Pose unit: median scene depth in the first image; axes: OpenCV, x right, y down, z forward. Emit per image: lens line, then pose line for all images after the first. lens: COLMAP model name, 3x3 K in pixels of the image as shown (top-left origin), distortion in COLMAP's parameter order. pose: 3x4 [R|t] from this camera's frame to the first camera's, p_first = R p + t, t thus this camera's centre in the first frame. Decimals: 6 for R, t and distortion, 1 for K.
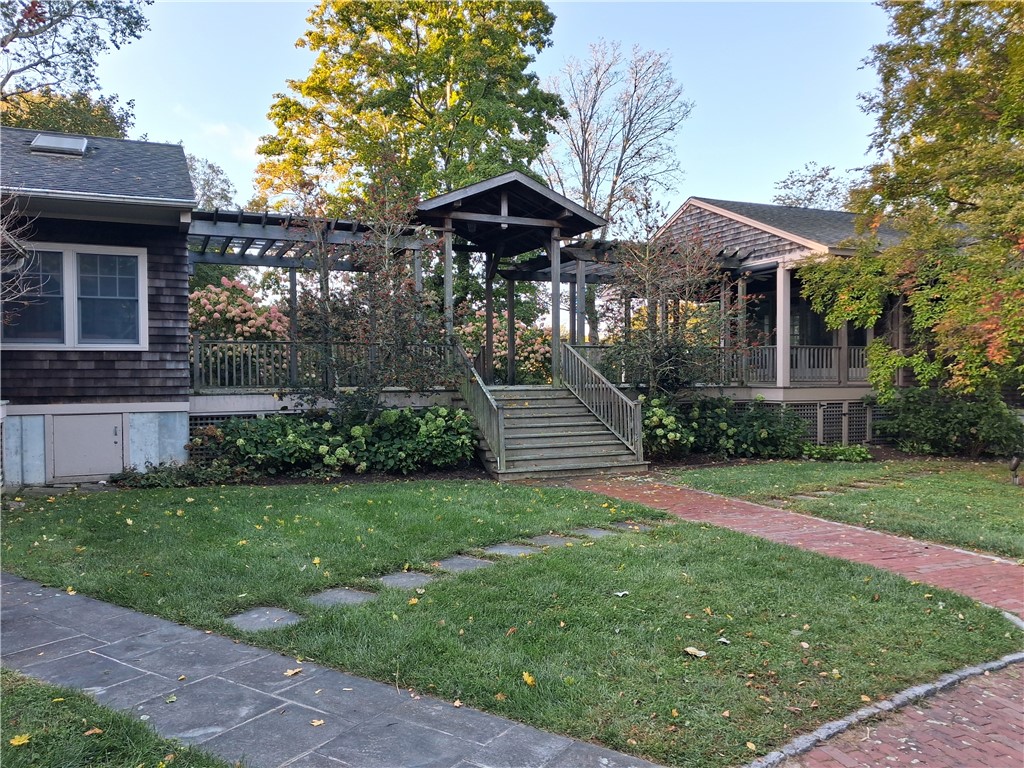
lens RADIAL K [[802.1, 0, 510.7], [0, 802.1, 383.7], [0, 0, 1]] dist [-0.006647, 0.006883]
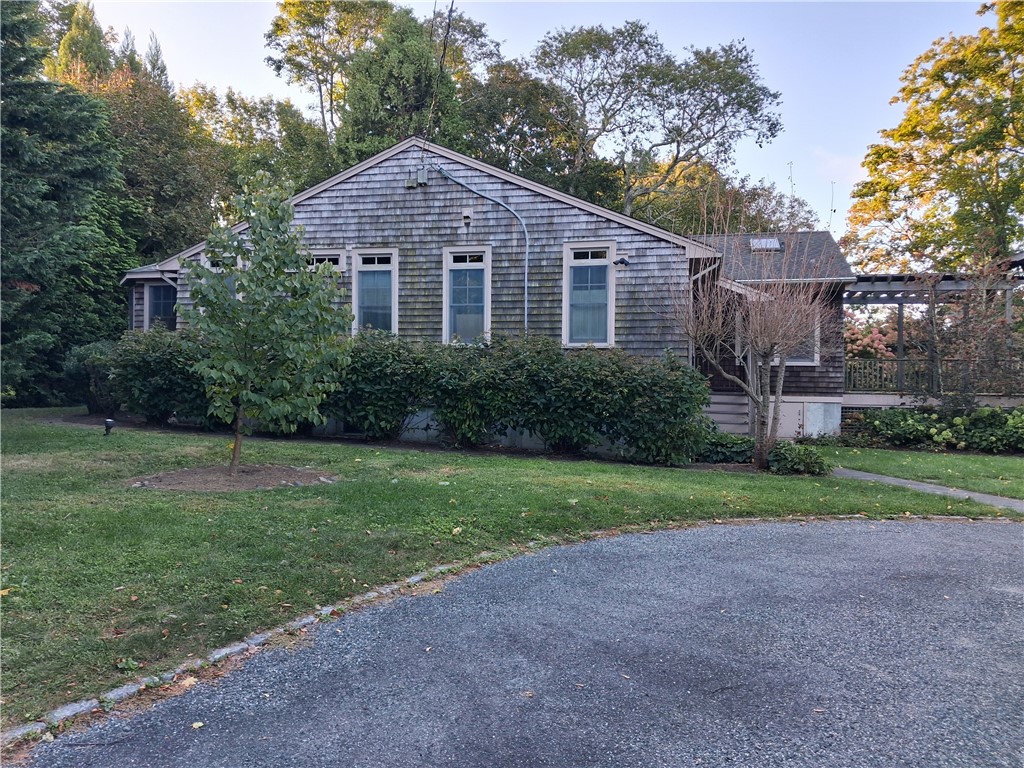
lens RADIAL K [[802.1, 0, 505.6], [0, 802.1, 385.8], [0, 0, 1]] dist [-0.006647, 0.006883]
pose [[0.782749, 0.019119, -0.622044, 0.069899], [-0.024930, 0.999689, -0.000645, 0.016508], [0.621839, 0.016012, 0.782982, -0.653016]]
